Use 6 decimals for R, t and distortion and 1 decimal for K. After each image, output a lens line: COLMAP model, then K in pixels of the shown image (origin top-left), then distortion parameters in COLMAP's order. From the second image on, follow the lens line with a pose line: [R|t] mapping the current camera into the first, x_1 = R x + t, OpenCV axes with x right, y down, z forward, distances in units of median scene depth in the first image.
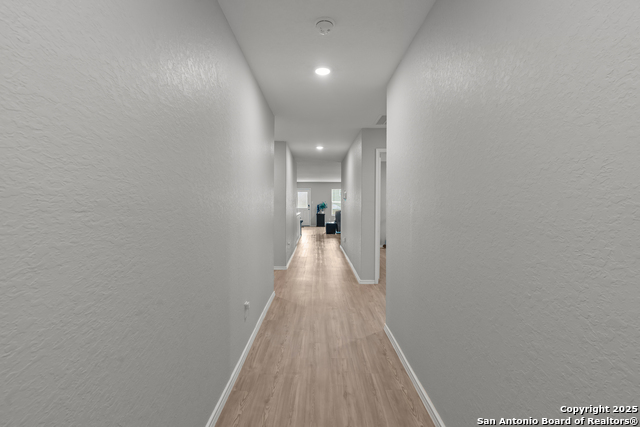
lens RADIAL K [[293.2, 0, 319.8], [0, 293.2, 212.2], [0, 0, 1]] dist [-0.012544, 0.003742]
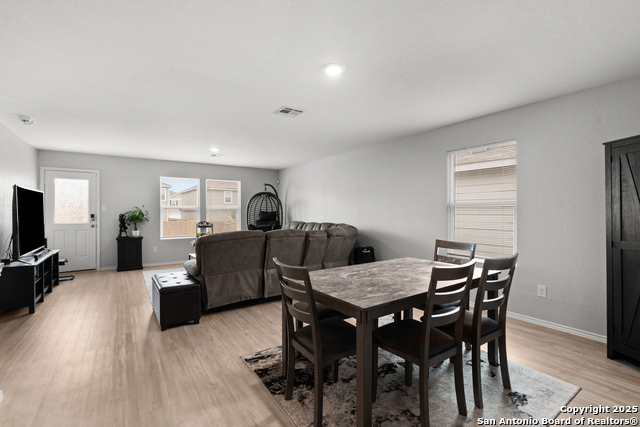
lens RADIAL K [[293.2, 0, 315.2], [0, 293.2, 212.6], [0, 0, 1]] dist [-0.012544, 0.003742]
pose [[0.832014, -0.004874, 0.554733, -0.007137], [0.014647, 0.999806, -0.013183, -0.017985], [-0.554561, 0.019094, 0.831924, 0.537481]]
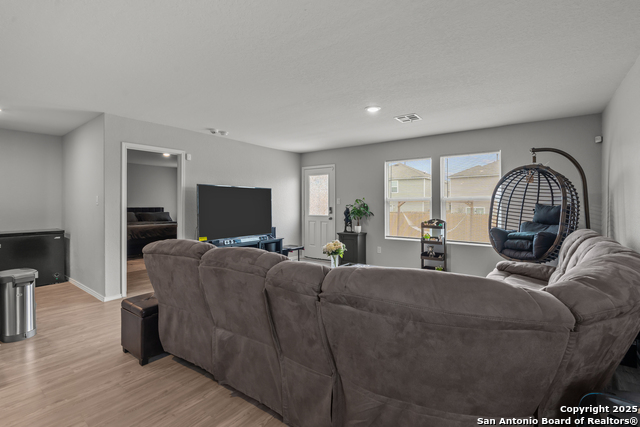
lens RADIAL K [[293.2, 0, 322.0], [0, 293.2, 208.3], [0, 0, 1]] dist [-0.012544, 0.003742]
pose [[0.801954, 0.005633, -0.597360, 0.185992], [-0.011076, 0.999924, -0.005440, -0.021403], [0.597283, 0.010979, 0.801955, 0.685797]]
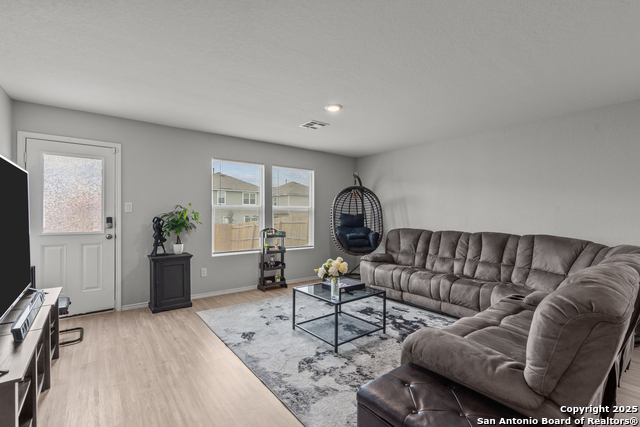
lens RADIAL K [[293.2, 0, 315.3], [0, 293.2, 218.1], [0, 0, 1]] dist [-0.012544, 0.003742]
pose [[0.794310, -0.005286, 0.607489, -0.047452], [0.007967, 0.999967, -0.001717, -0.022648], [-0.607460, 0.006203, 0.794326, 0.734207]]
